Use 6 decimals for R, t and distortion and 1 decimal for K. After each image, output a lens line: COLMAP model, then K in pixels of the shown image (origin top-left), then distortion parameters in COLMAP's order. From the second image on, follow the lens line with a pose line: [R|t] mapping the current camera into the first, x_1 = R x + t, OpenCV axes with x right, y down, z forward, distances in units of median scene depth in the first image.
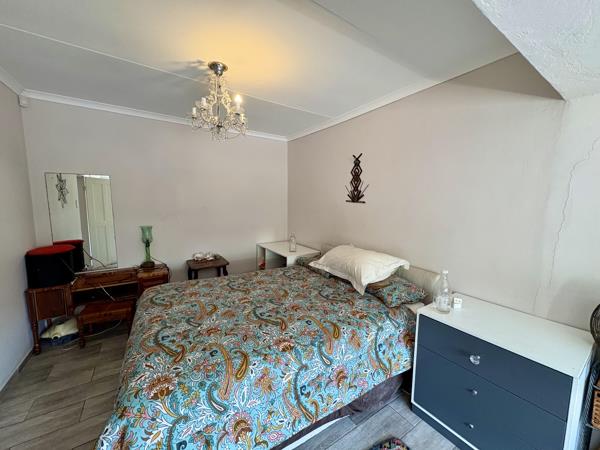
lens RADIAL K [[236.3, 0, 300.1], [0, 236.3, 225.1], [0, 0, 1]] dist [-0.001097, -0.000090]
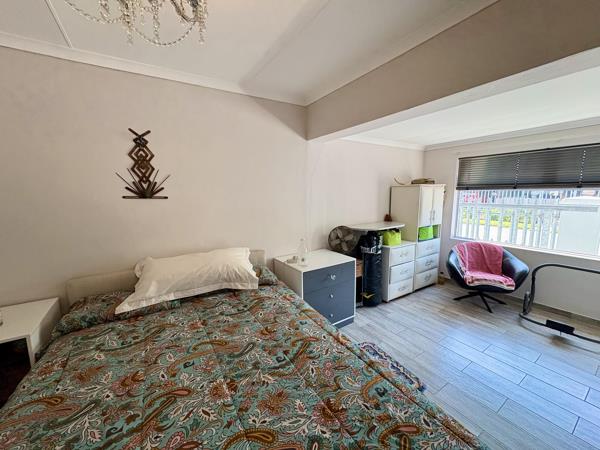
lens RADIAL K [[236.3, 0, 299.0], [0, 236.3, 225.7], [0, 0, 1]] dist [-0.001097, -0.000090]
pose [[0.011096, -0.147817, 0.988953, -0.554195], [0.123070, 0.981696, 0.145351, -0.072577], [-0.992336, 0.120098, 0.029085, 0.617950]]
